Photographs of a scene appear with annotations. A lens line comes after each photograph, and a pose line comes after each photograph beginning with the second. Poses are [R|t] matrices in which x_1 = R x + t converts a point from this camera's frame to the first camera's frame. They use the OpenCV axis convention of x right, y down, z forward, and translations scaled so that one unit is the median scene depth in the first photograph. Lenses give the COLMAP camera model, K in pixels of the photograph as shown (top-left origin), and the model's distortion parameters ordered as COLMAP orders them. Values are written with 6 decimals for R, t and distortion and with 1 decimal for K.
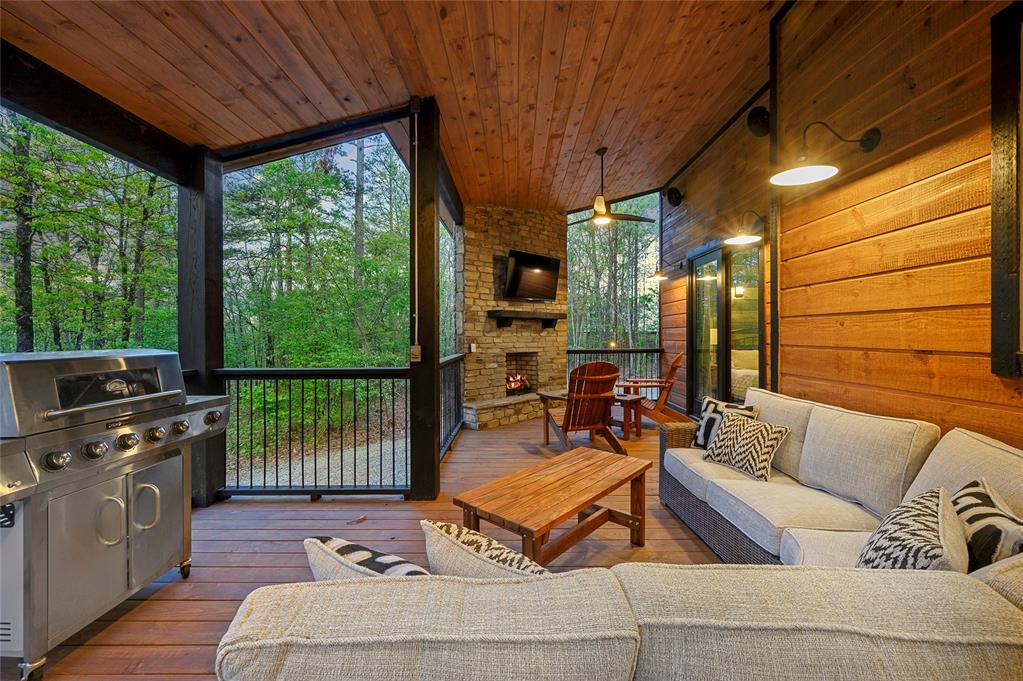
lens RADIAL K [[406.5, 0, 511.5], [0, 406.5, 340.5], [0, 0, 1]] dist [-0.000728, -0.000156]
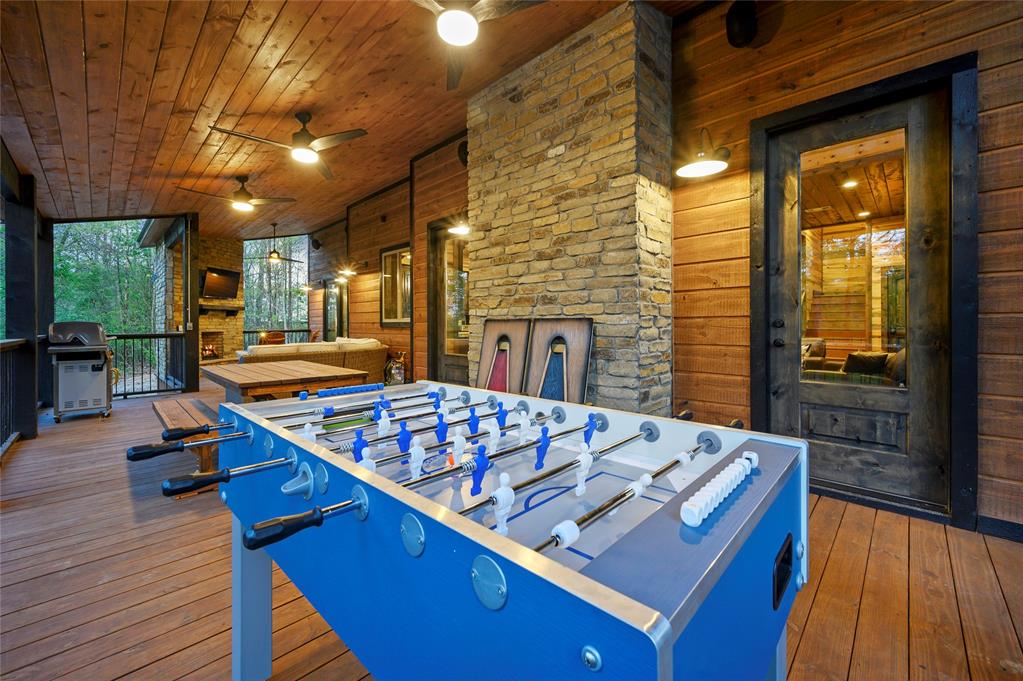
lens RADIAL K [[416.1, 0, 516.8], [0, 416.1, 325.6], [0, 0, 1]] dist [0.000845, 0.000023]
pose [[0.695542, -0.001899, 0.718483, -0.322403], [0.012237, 0.999883, -0.009203, 0.036716], [-0.718381, 0.015193, 0.695484, -0.972139]]
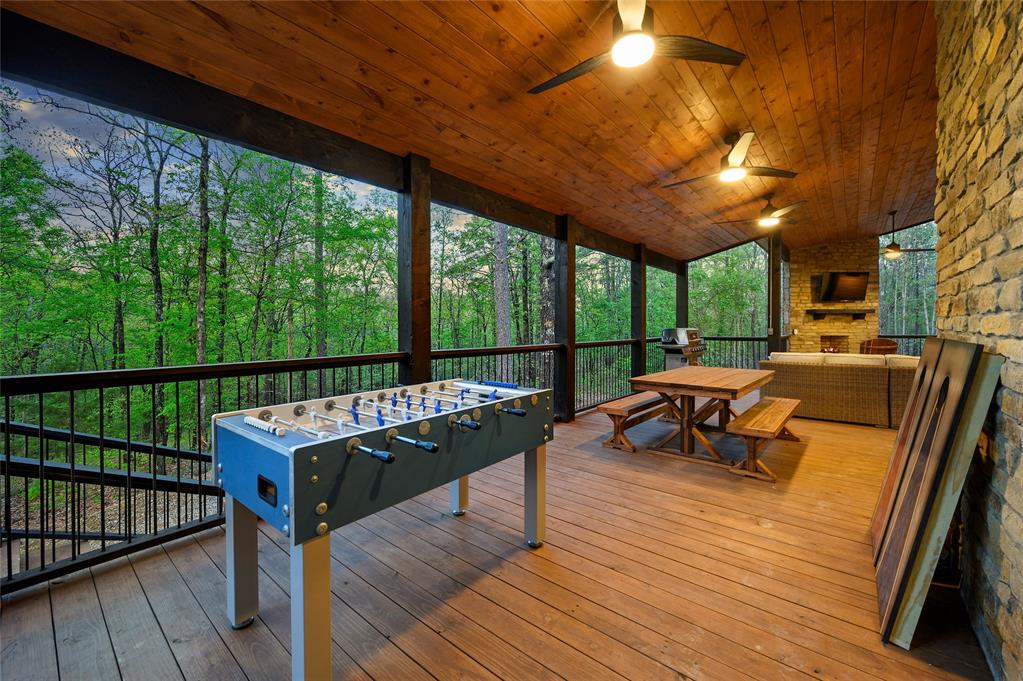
lens RADIAL K [[406.1, 0, 504.0], [0, 406.1, 332.5], [0, 0, 1]] dist [0.001019, 0.000070]
pose [[0.763969, 0.005415, -0.645230, 0.067126], [-0.004334, 0.999985, 0.003261, 0.018812], [0.645238, 0.000305, 0.763981, -1.037405]]
